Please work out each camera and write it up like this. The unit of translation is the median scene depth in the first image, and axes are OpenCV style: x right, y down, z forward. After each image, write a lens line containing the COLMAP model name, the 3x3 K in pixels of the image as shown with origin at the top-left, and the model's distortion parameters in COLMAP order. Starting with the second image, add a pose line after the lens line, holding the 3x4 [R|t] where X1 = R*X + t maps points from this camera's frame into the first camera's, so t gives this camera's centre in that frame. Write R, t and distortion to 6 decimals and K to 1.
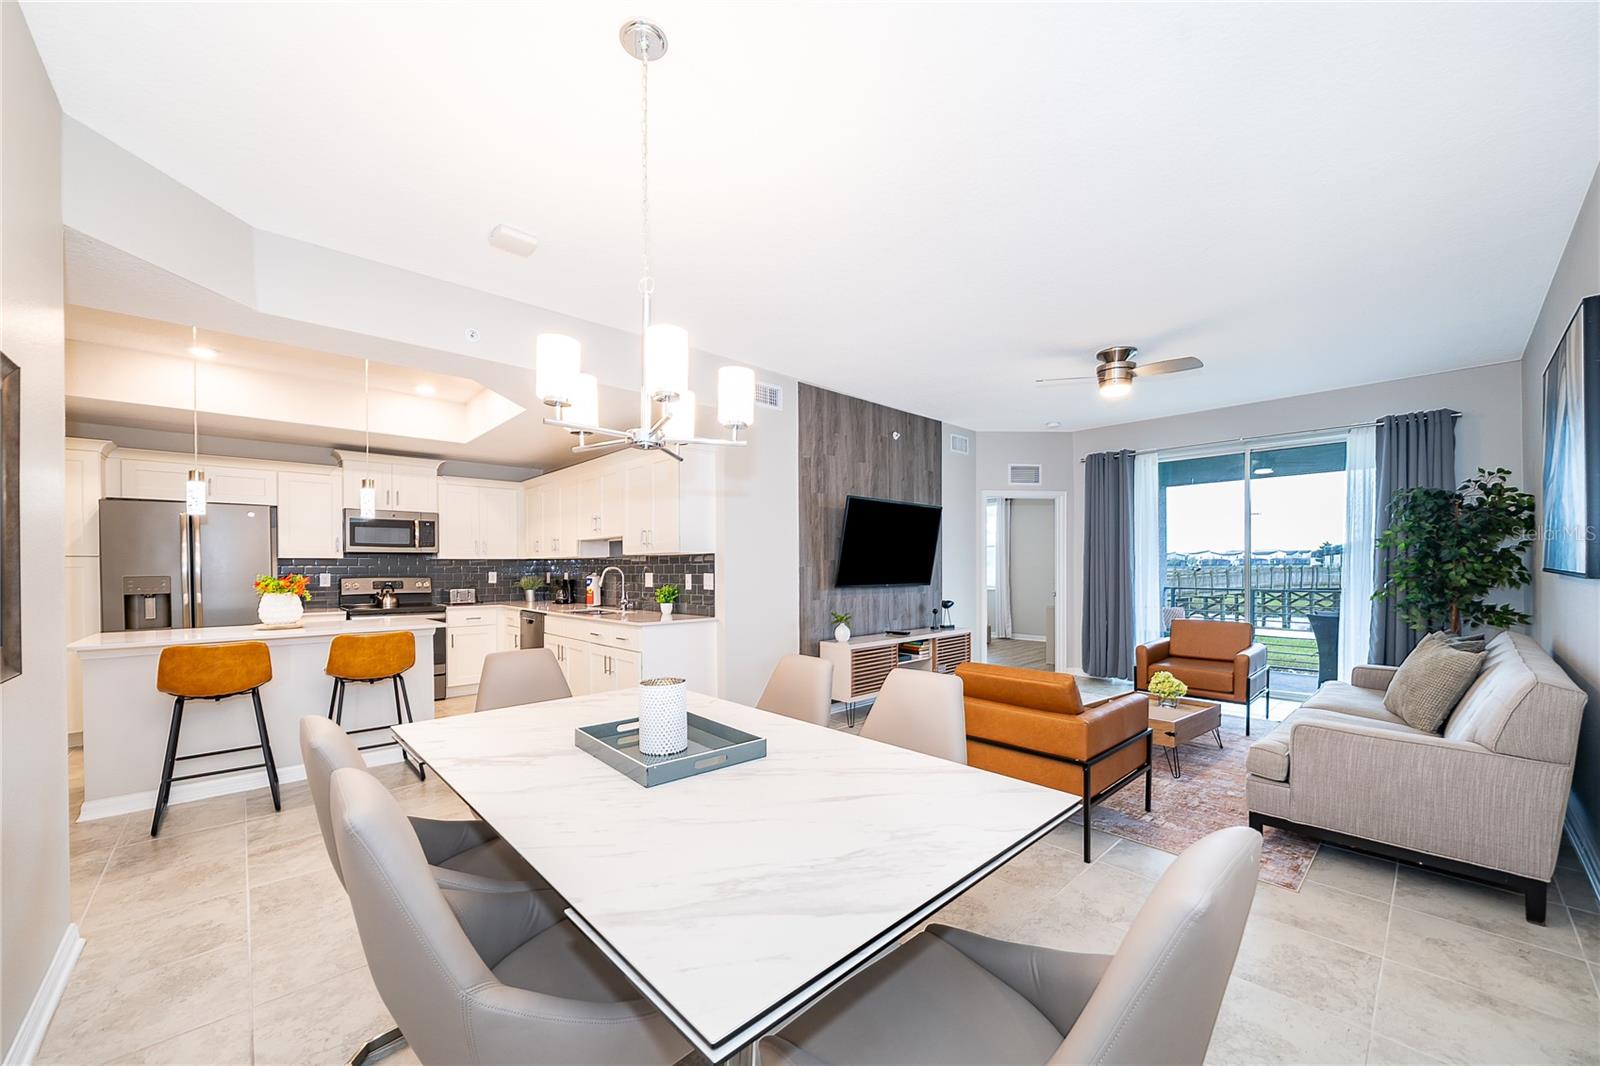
lens RADIAL K [[602.9, 0, 798.5], [0, 602.9, 569.9], [0, 0, 1]] dist [0.000233, -0.000129]
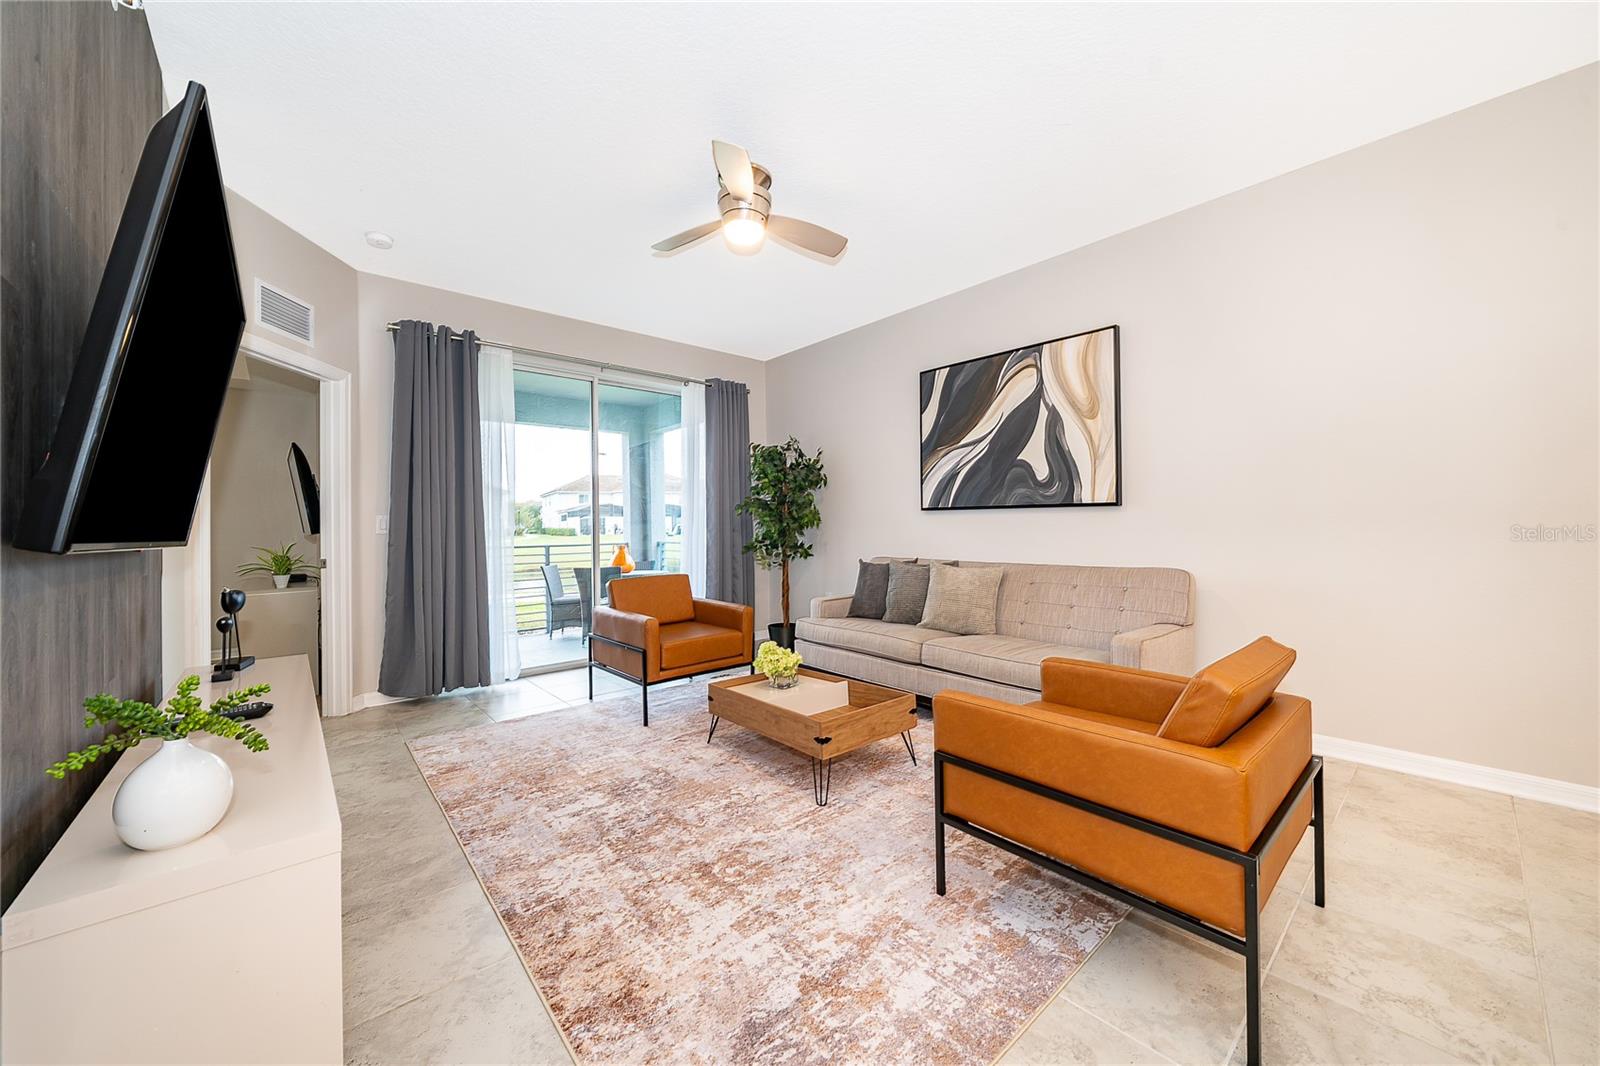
lens RADIAL K [[590.6, 0, 797.7], [0, 590.6, 518.1], [0, 0, 1]] dist [-0.001706, -0.000093]
pose [[0.028176, 0.022401, 0.999352, -0.102839], [0.020752, 0.999520, -0.022990, 0.029806], [-0.999388, 0.021387, 0.027698, 0.808672]]
